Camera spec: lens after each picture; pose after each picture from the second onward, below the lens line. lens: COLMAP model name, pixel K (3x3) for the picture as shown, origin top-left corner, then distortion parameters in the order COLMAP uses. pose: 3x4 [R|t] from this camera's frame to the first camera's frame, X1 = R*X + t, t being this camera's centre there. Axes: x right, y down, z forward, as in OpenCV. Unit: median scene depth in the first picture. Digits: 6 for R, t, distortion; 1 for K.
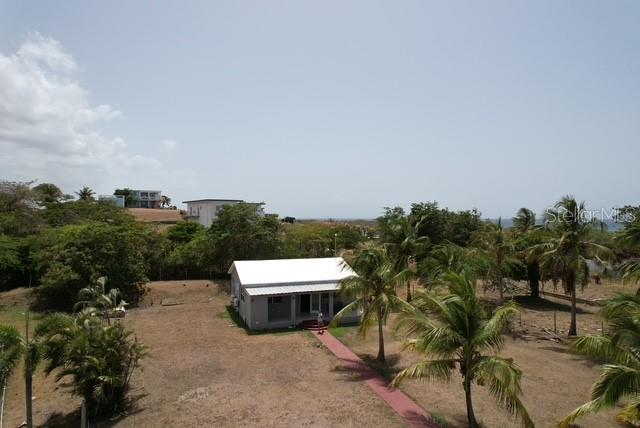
lens RADIAL K [[416.4, 0, 330.6], [0, 416.4, 214.0], [0, 0, 1]] dist [0.006136, 0.003067]
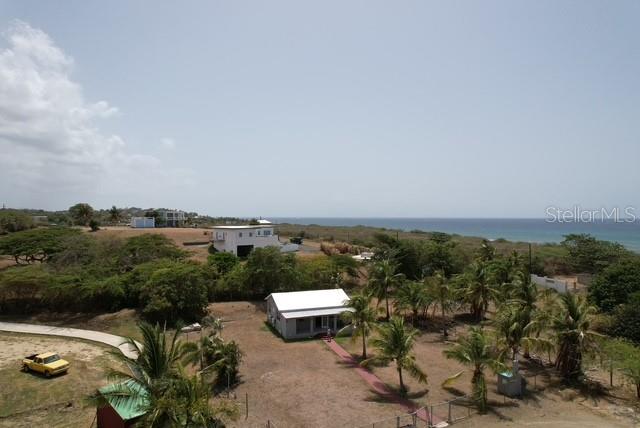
lens RADIAL K [[468.3, 0, 342.3], [0, 468.3, 215.2], [0, 0, 1]] dist [-0.009039, 0.107227]
pose [[0.999501, 0.007174, 0.030748, -0.028054], [-0.008546, 0.998964, 0.044698, -0.257632], [-0.030396, -0.044938, 0.998527, -0.721406]]
